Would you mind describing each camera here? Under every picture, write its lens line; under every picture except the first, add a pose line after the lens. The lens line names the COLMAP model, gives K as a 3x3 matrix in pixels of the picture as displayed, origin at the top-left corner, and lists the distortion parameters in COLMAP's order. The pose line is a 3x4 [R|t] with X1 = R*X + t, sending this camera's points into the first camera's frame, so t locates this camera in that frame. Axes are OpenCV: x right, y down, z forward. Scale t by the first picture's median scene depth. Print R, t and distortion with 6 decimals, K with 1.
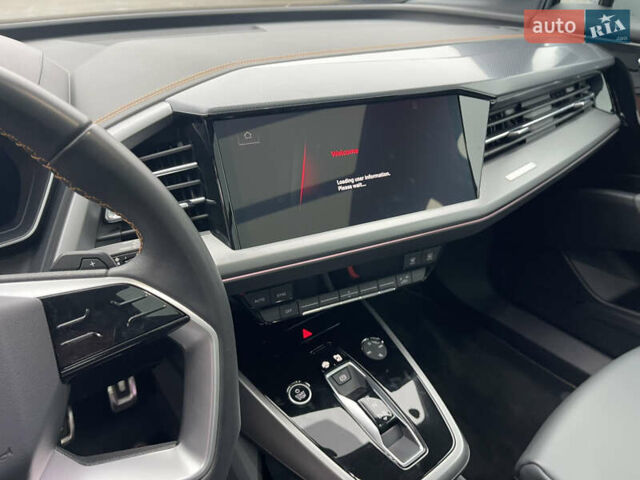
lens RADIAL K [[480.6, 0, 300.9], [0, 480.6, 240.7], [0, 0, 1]] dist [0.040688, -0.070805]
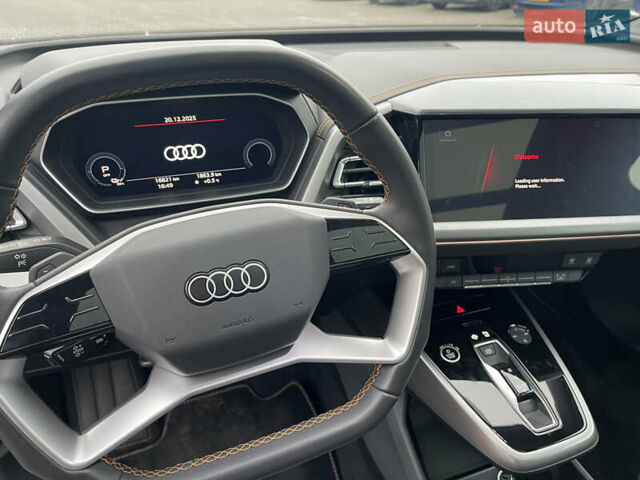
lens RADIAL K [[480.6, 0, 300.9], [0, 480.6, 240.7], [0, 0, 1]] dist [0.040688, -0.070805]
pose [[0.954863, 0.156079, -0.252738, -0.095882], [-0.158594, 0.987288, 0.010522, 0.086712], [0.251168, 0.030035, 0.967477, -0.253613]]
